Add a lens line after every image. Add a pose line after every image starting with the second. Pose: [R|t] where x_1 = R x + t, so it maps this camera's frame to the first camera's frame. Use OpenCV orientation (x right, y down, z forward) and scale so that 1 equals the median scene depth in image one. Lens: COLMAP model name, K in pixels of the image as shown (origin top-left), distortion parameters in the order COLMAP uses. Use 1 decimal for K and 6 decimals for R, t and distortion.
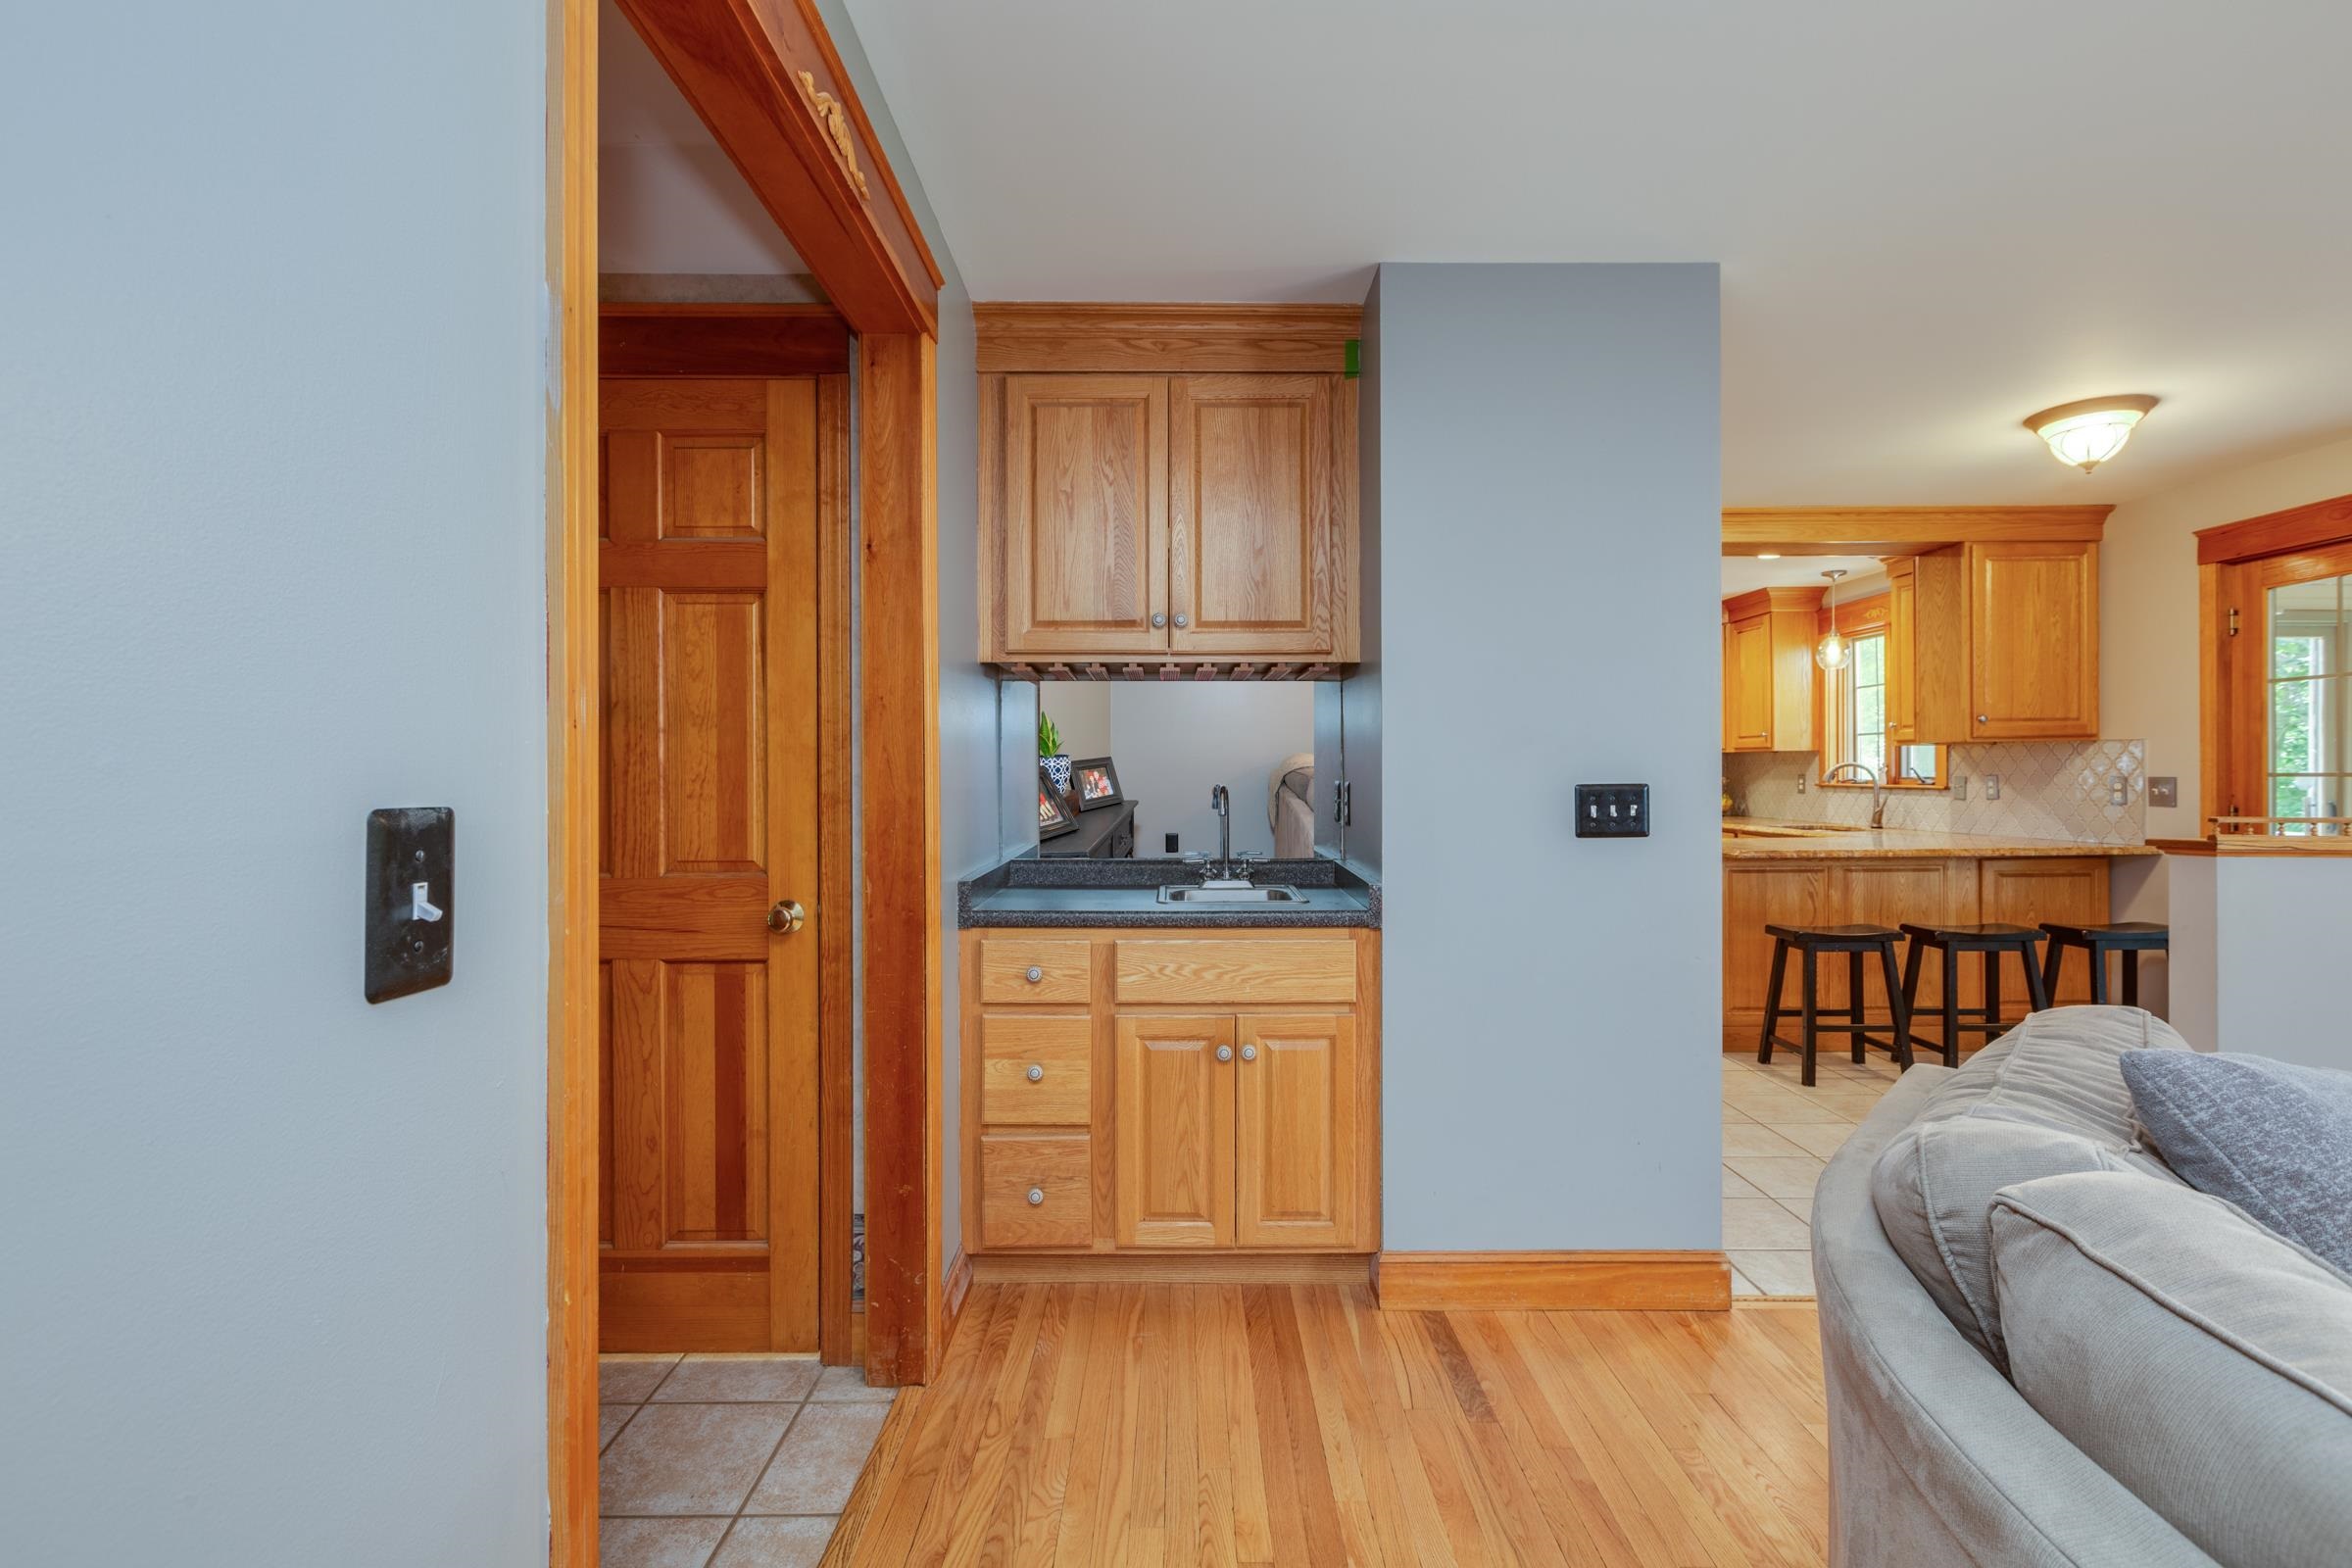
lens RADIAL K [[1047.0, 0, 1176.9], [0, 1047.0, 775.6], [0, 0, 1]] dist [0.000654, -0.001579]
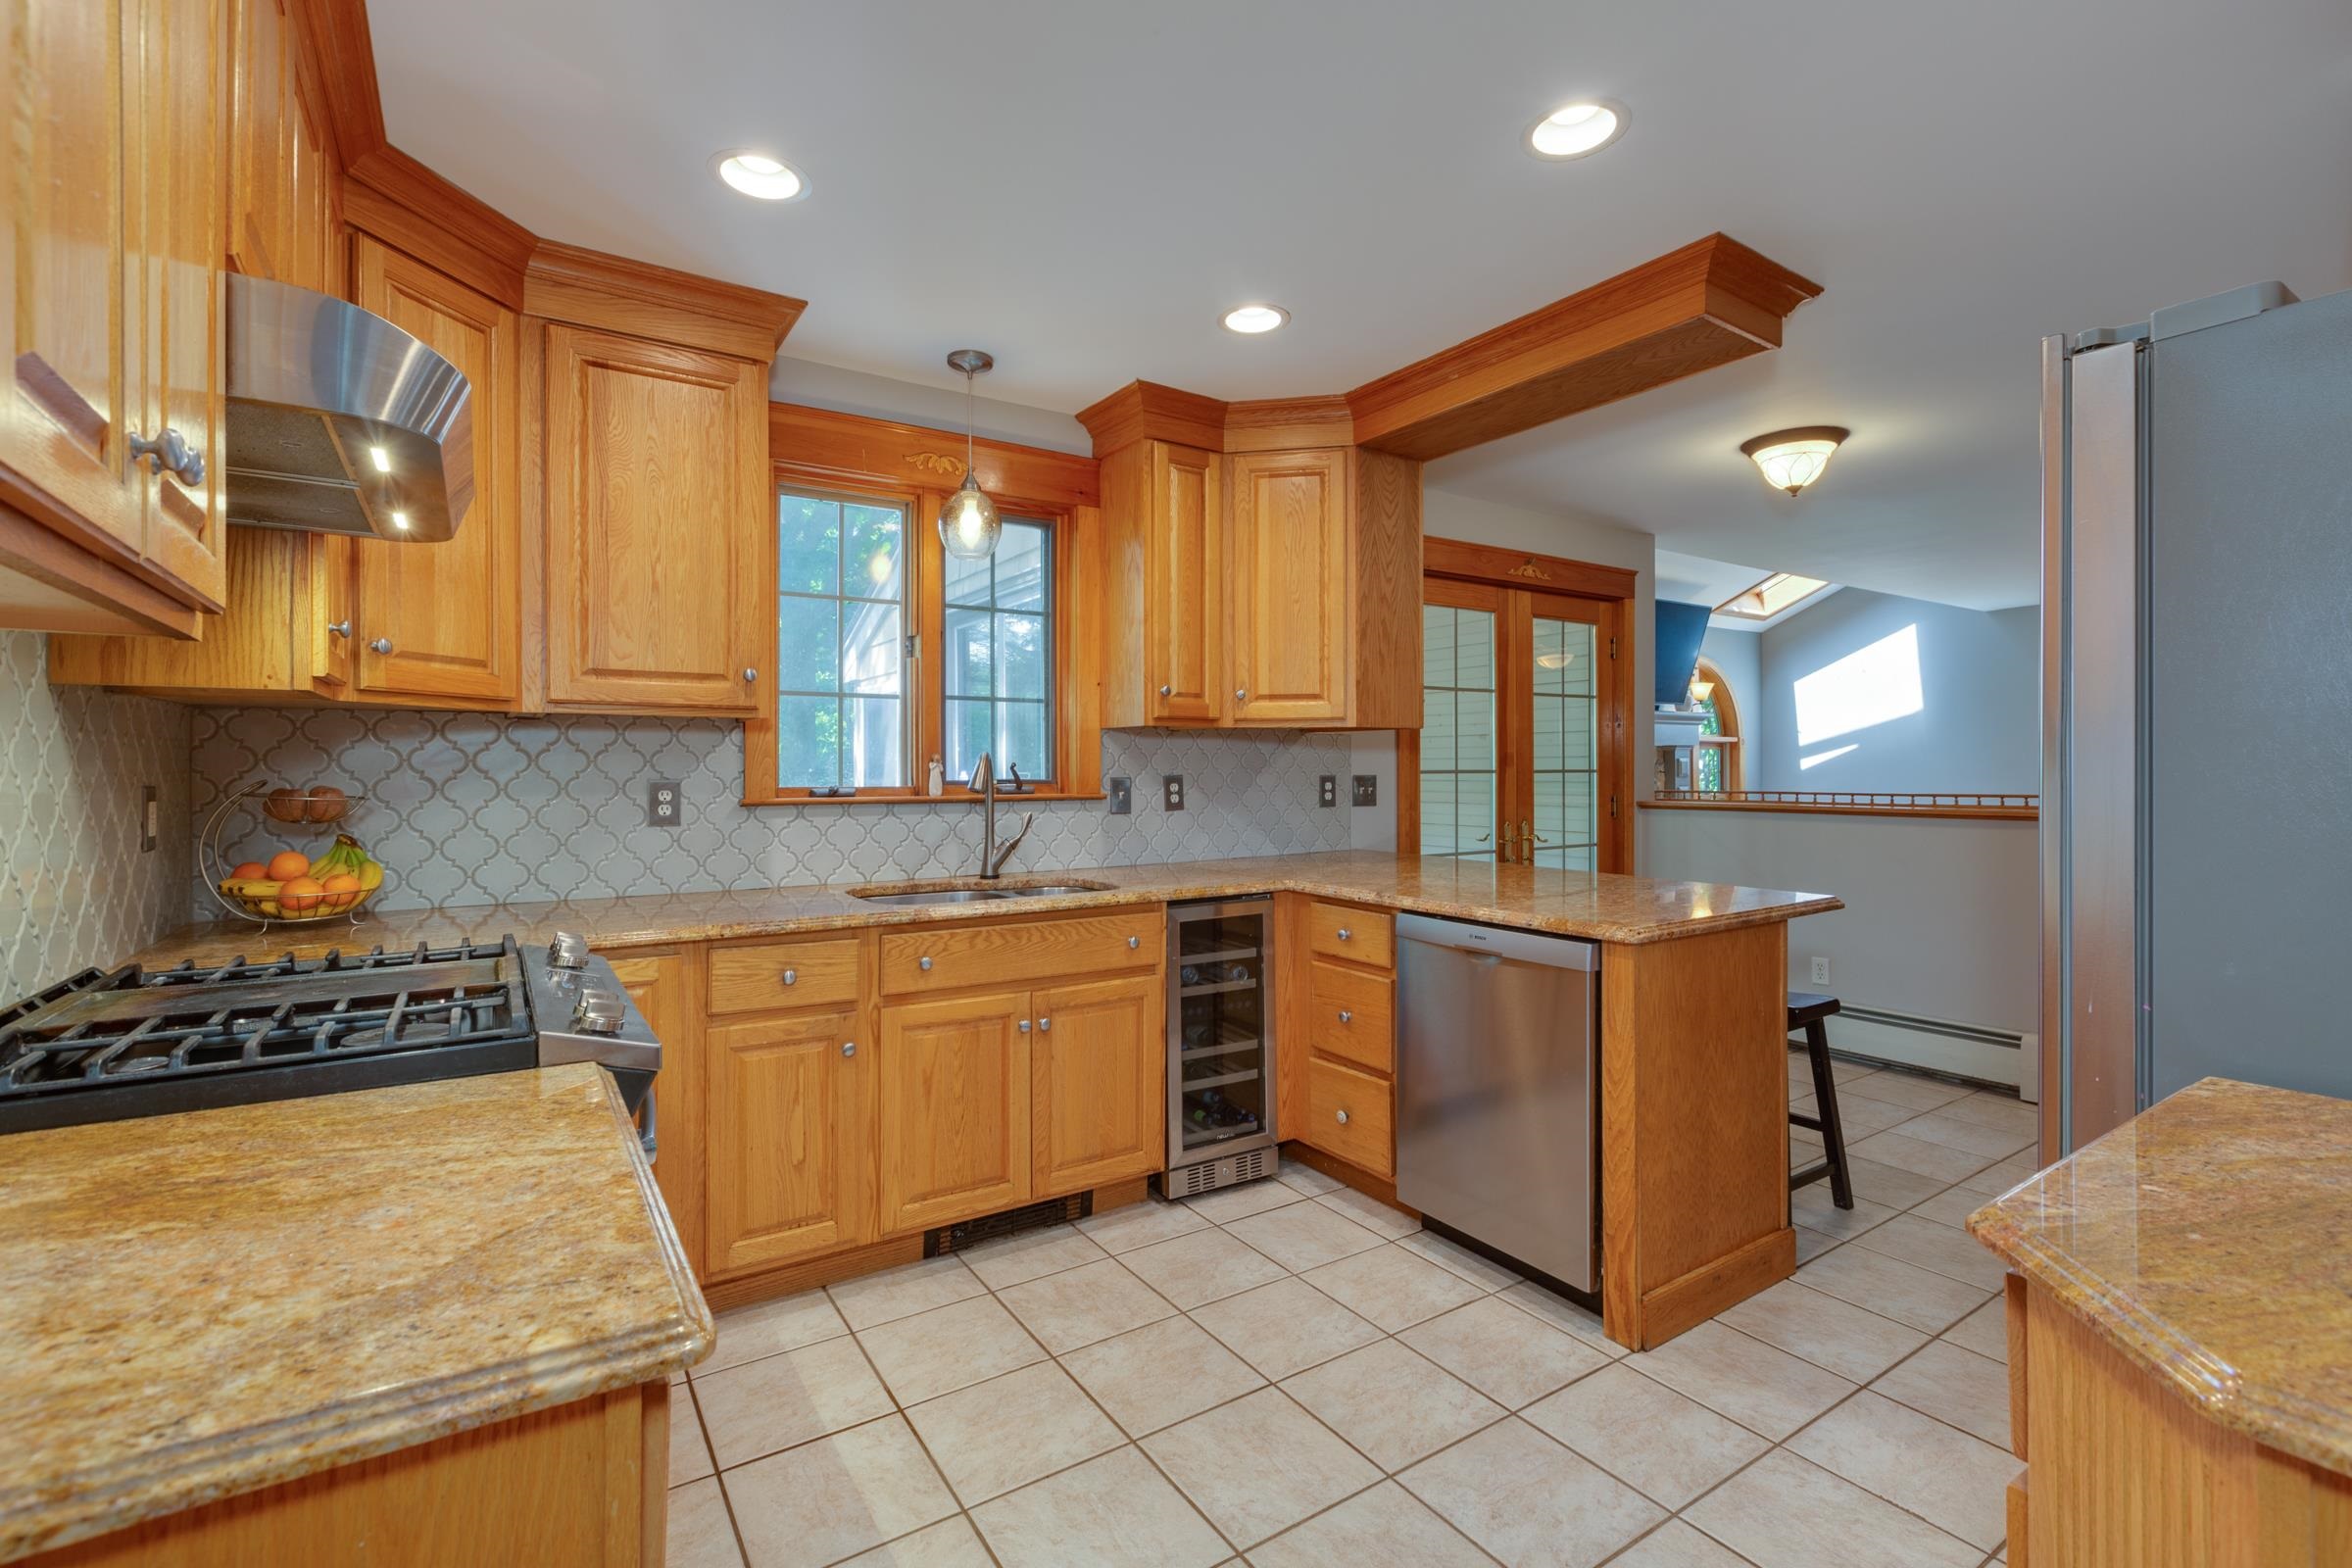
lens RADIAL K [[1052.0, 0, 1177.0], [0, 1052.0, 769.0], [0, 0, 1]] dist [-0.001360, -0.000595]
pose [[-0.550996, 0.003567, 0.834501, 0.222639], [0.006726, 0.999977, 0.000166, -0.005054], [-0.834481, 0.005705, -0.551007, 1.562217]]
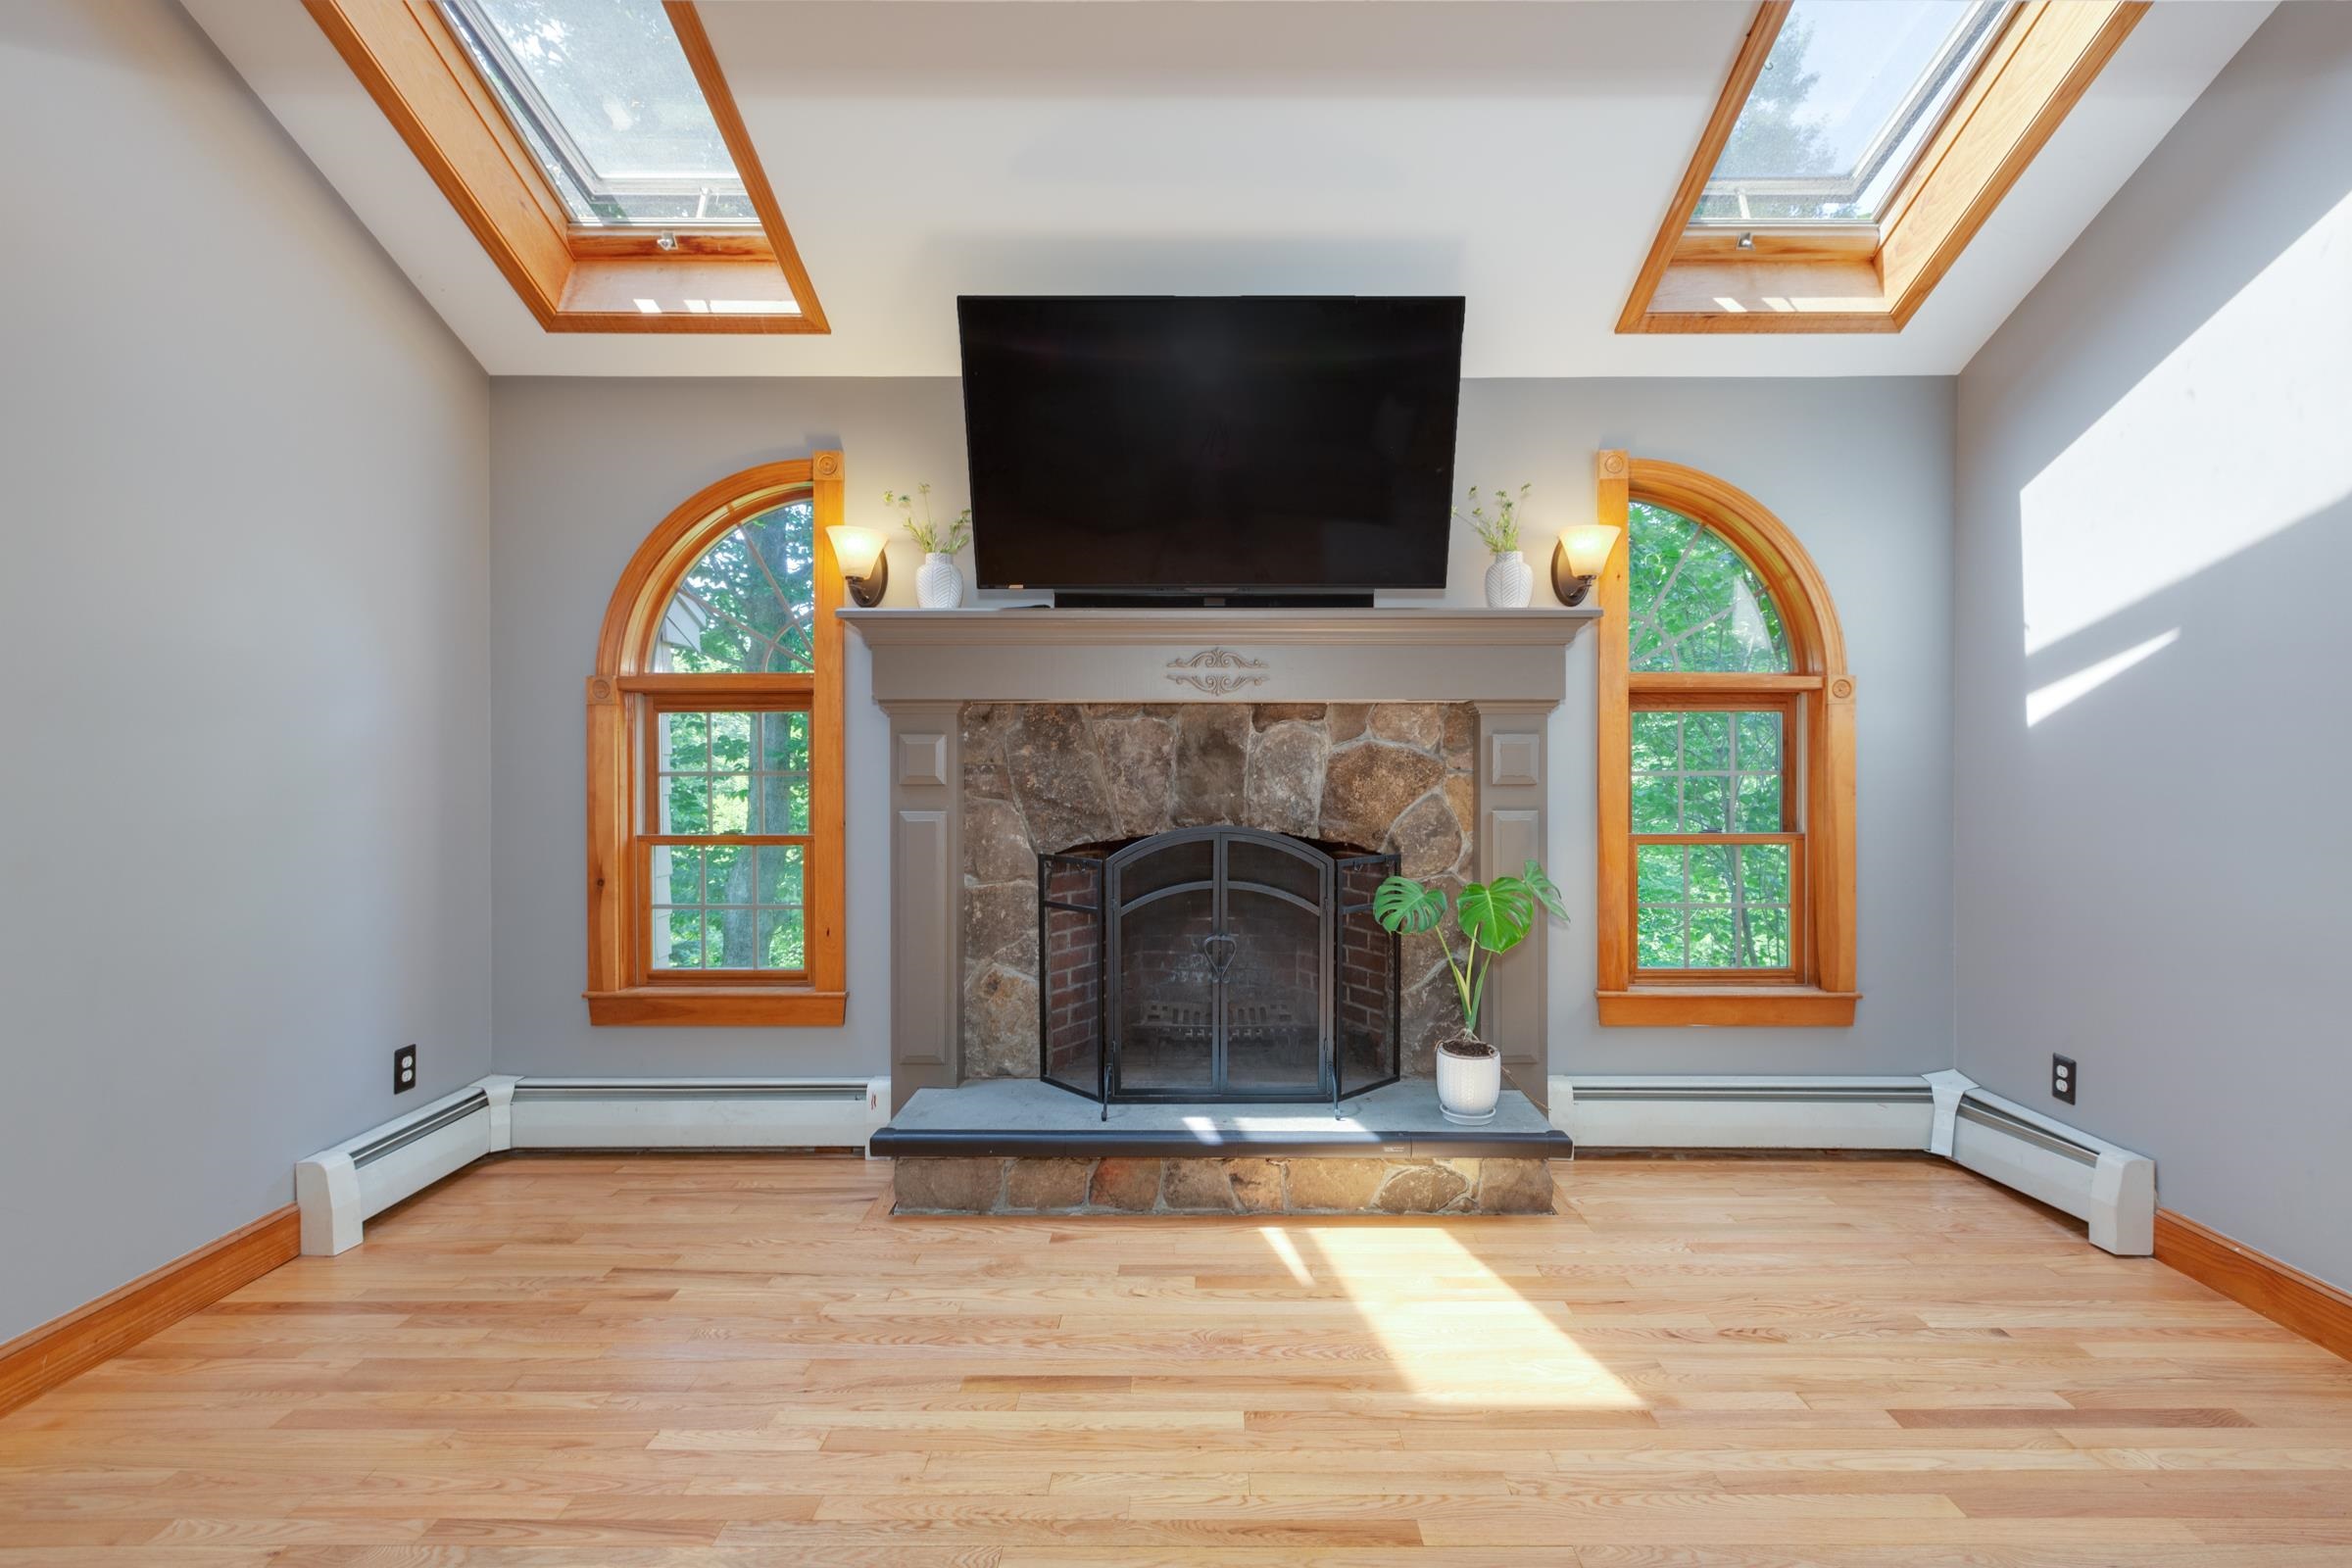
lens RADIAL K [[1085.5, 0, 1211.7], [0, 1085.5, 763.3], [0, 0, 1]] dist [0.000504, 0.000063]
pose [[-0.004118, -0.007456, 0.999964, 0.553859], [0.002814, 0.999968, 0.007468, -0.004287], [-0.999988, 0.002845, -0.004097, 0.040751]]
